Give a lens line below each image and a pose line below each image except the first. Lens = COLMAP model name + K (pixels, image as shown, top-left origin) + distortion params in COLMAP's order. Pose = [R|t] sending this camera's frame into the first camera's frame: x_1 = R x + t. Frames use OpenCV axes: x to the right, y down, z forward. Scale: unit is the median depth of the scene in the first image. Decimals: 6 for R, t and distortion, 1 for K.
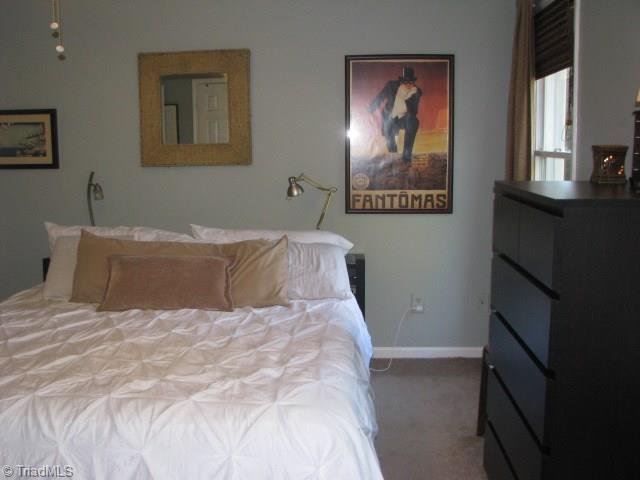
lens RADIAL K [[698.6, 0, 321.0], [0, 698.6, 242.2], [0, 0, 1]] dist [-0.100438, 0.000000]
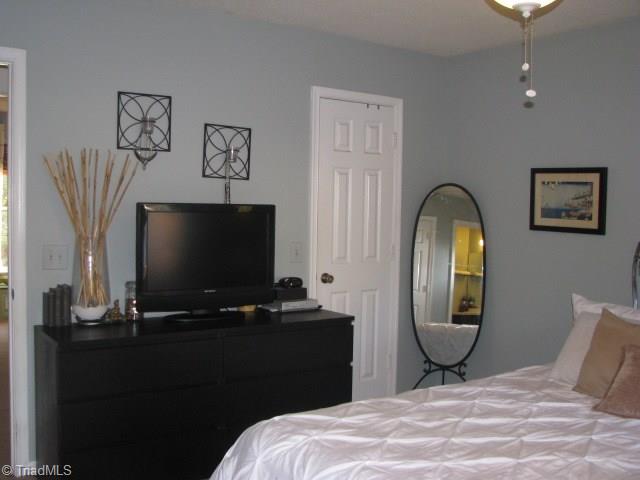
lens RADIAL K [[698.6, 0, 319.6], [0, 698.6, 236.0], [0, 0, 1]] dist [-0.100438, 0.000000]
pose [[0.607779, 0.065067, -0.791436, 0.095516], [-0.143153, 0.989287, -0.028600, -0.030391], [0.781097, 0.130679, 0.610582, 0.193384]]
